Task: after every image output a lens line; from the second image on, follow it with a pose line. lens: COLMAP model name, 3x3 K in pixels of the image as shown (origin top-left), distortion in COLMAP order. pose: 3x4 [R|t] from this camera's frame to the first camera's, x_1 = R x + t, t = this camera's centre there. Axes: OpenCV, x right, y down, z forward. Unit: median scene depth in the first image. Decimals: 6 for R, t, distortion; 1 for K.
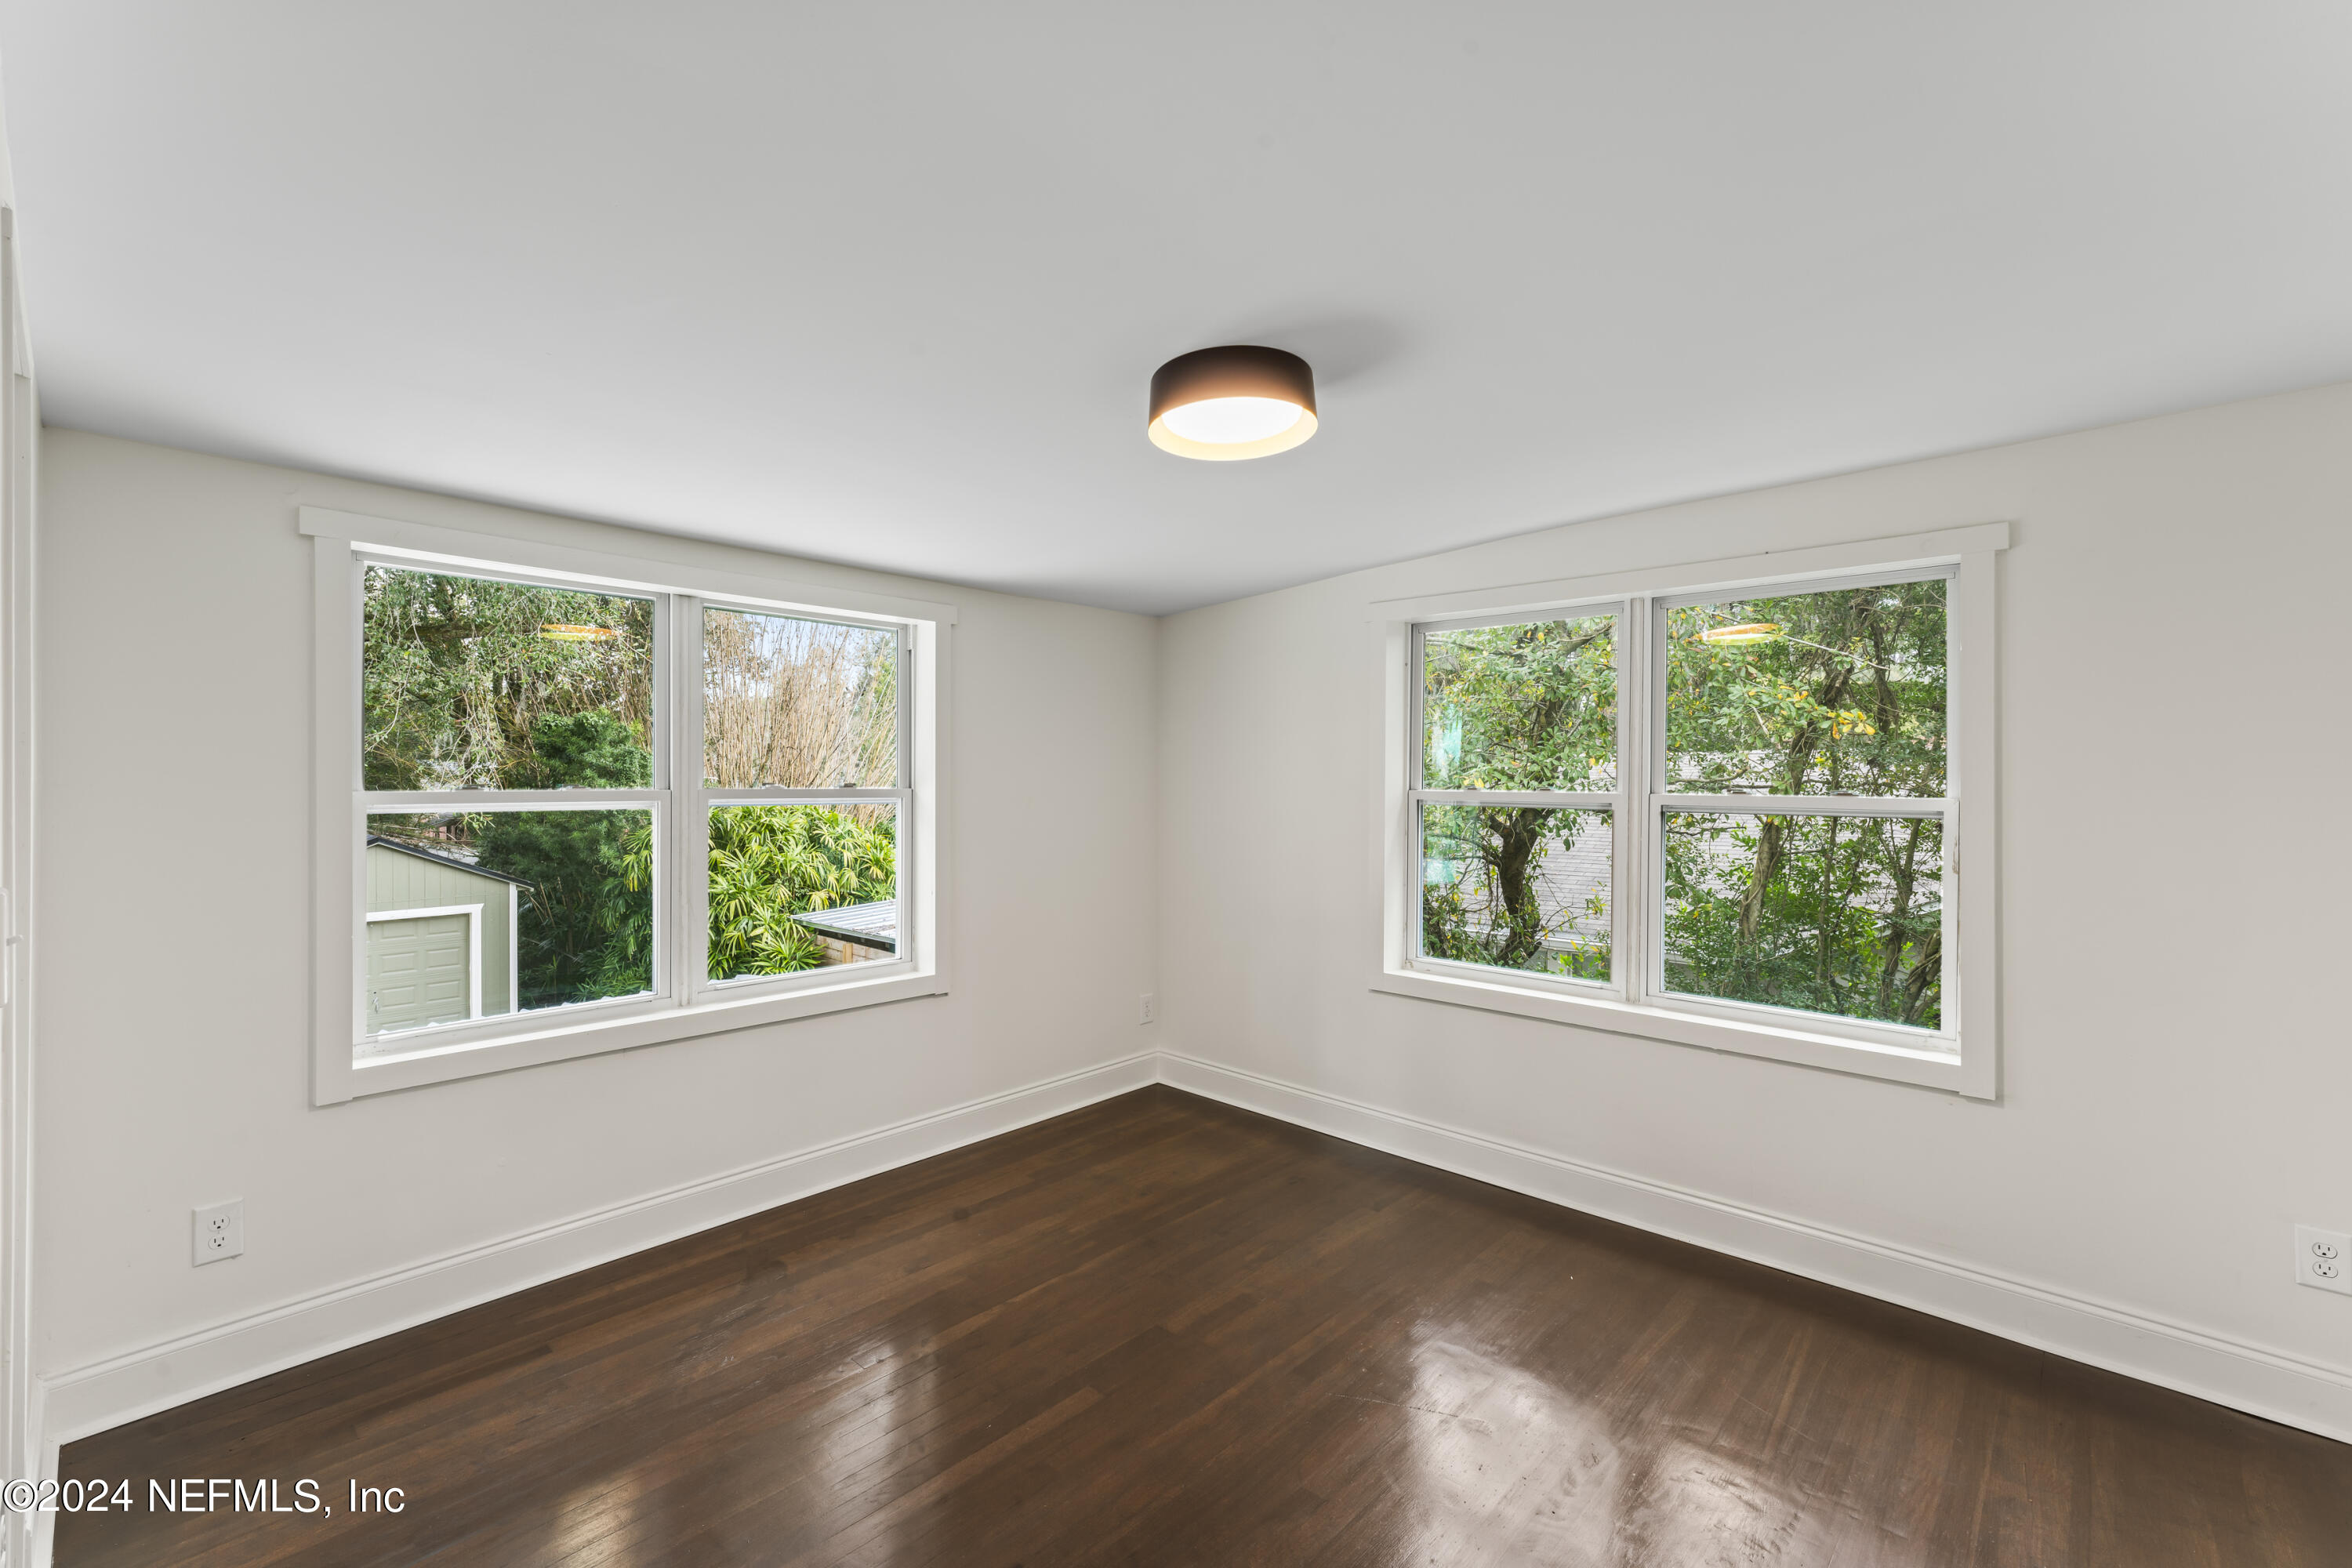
lens RADIAL K [[964.8, 0, 1176.9], [0, 964.8, 782.7], [0, 0, 1]] dist [0.000795, -0.000485]
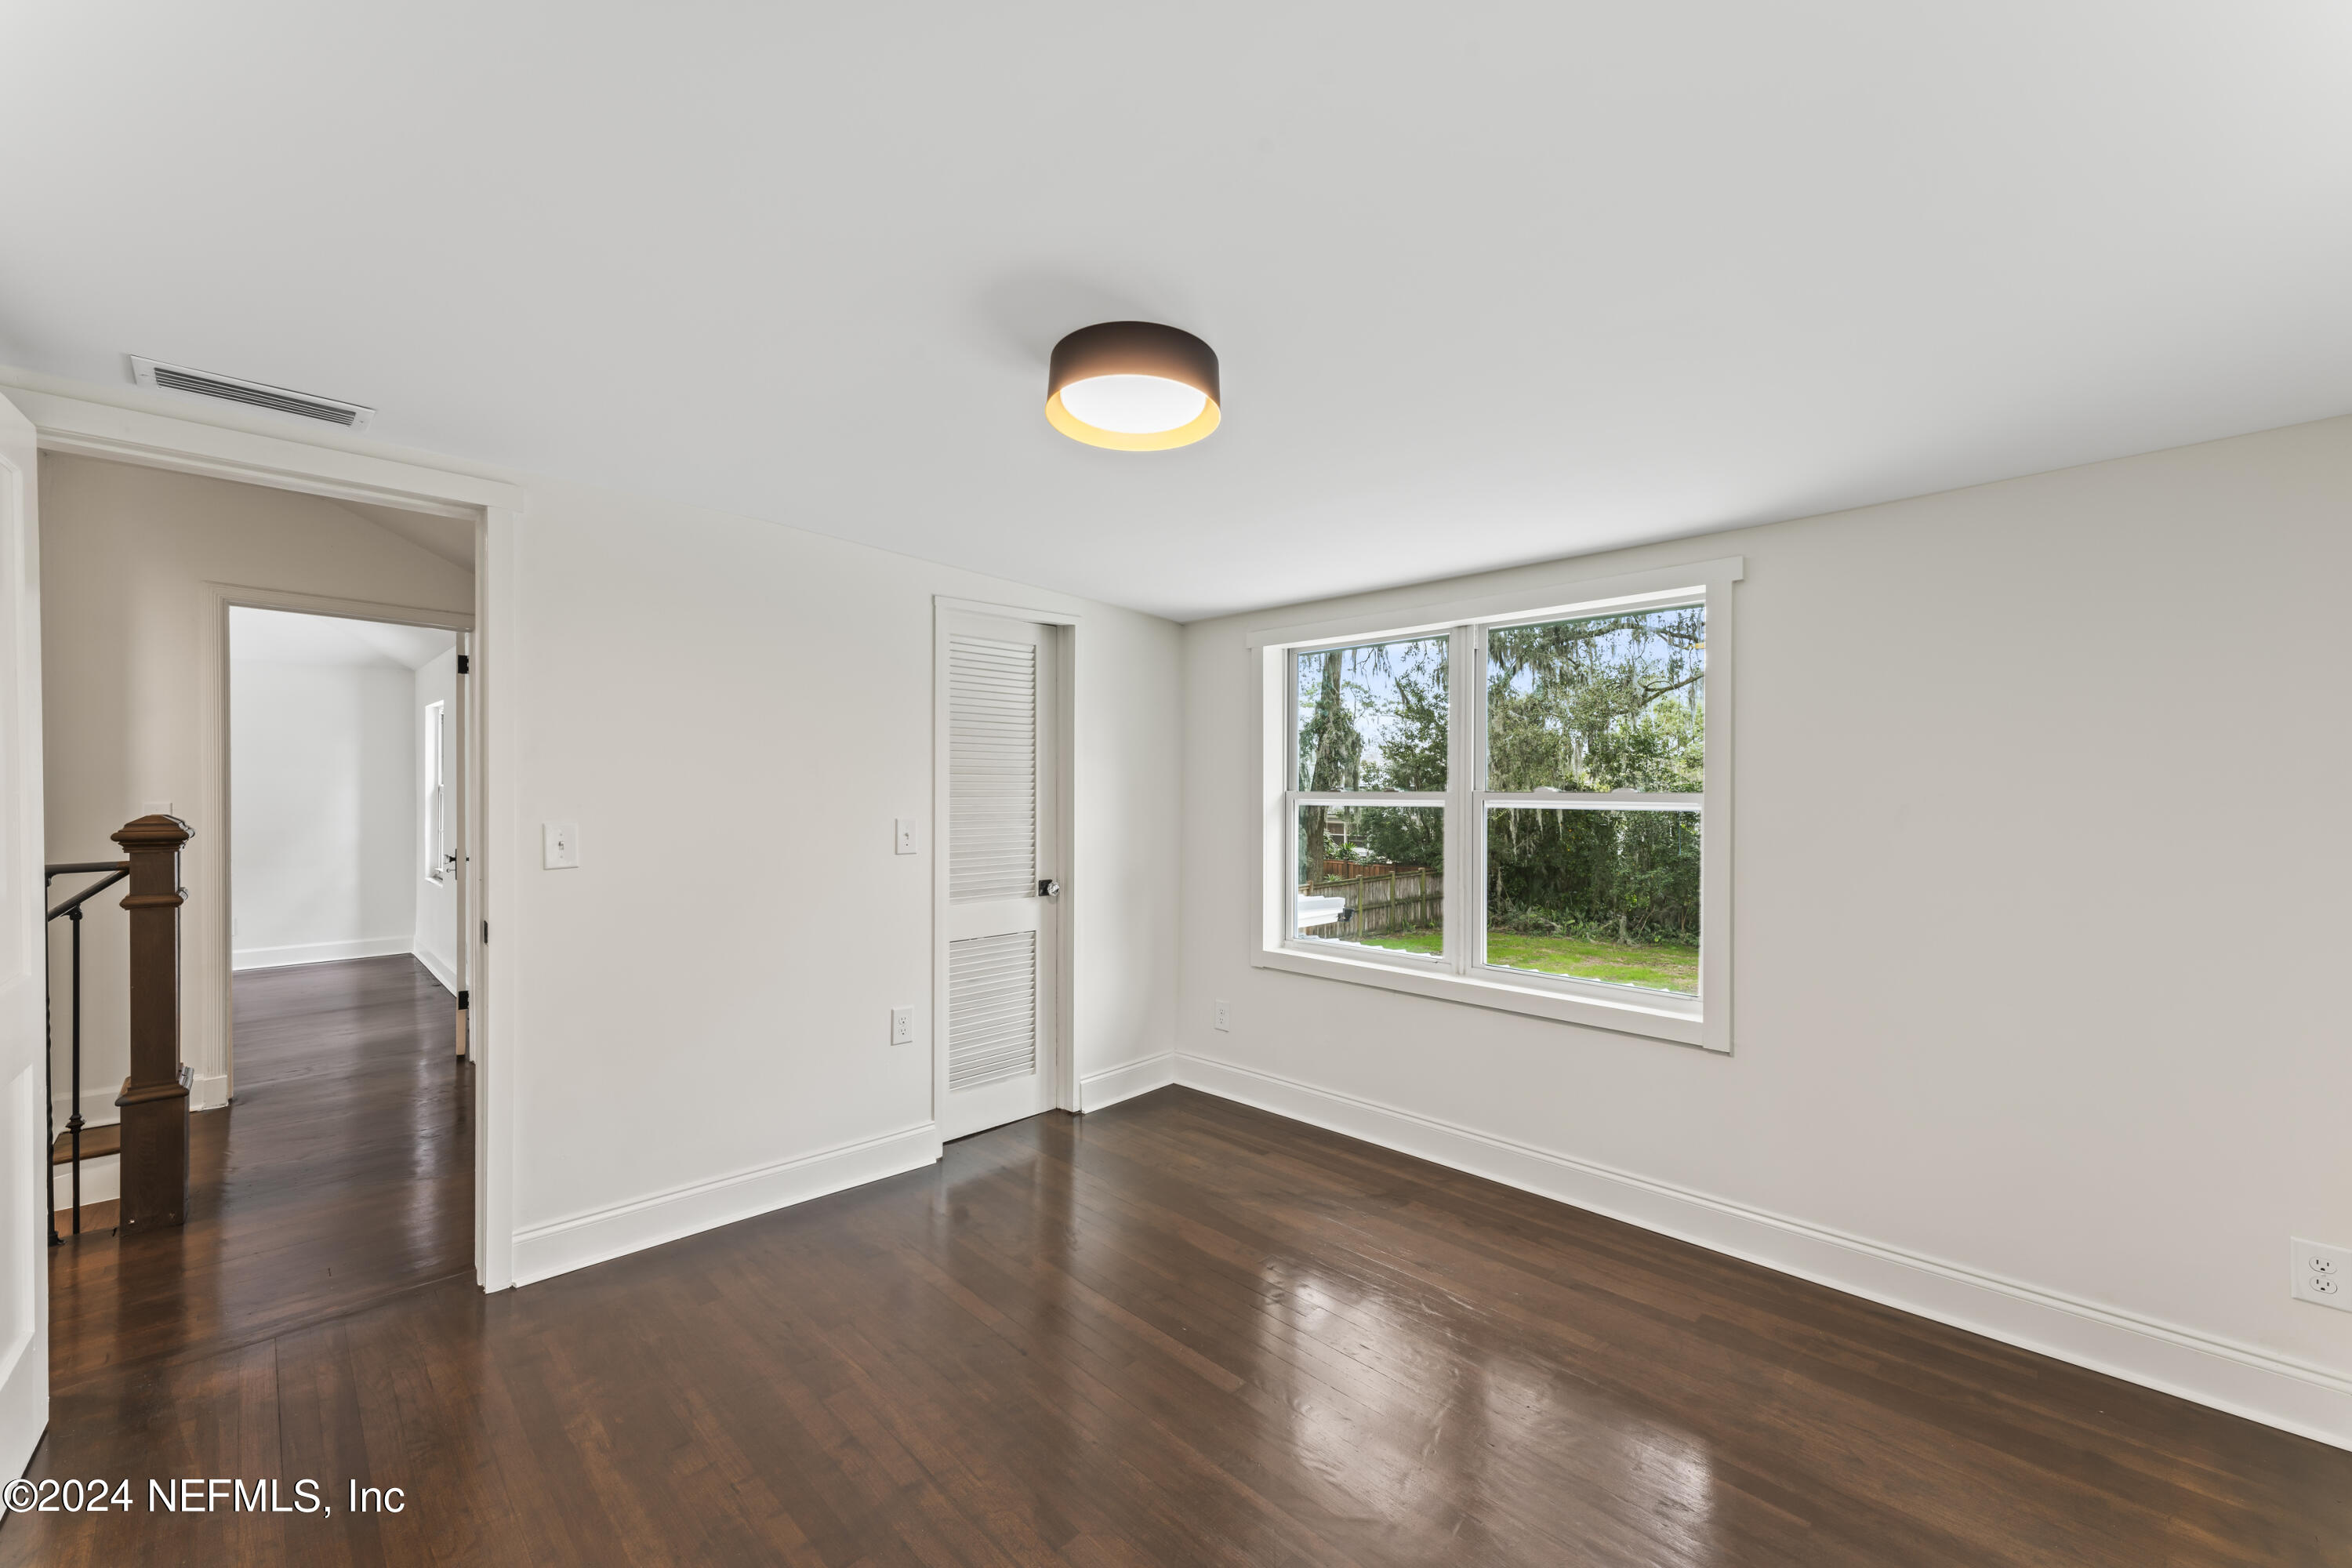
lens RADIAL K [[935.6, 0, 1176.9], [0, 935.6, 787.1], [0, 0, 1]] dist [0.008492, -0.000409]
pose [[-0.020545, 0.004654, -0.999778, 0.669405], [-0.000887, 0.999989, 0.004673, -0.002550], [0.999789, 0.000983, -0.020540, 0.709416]]
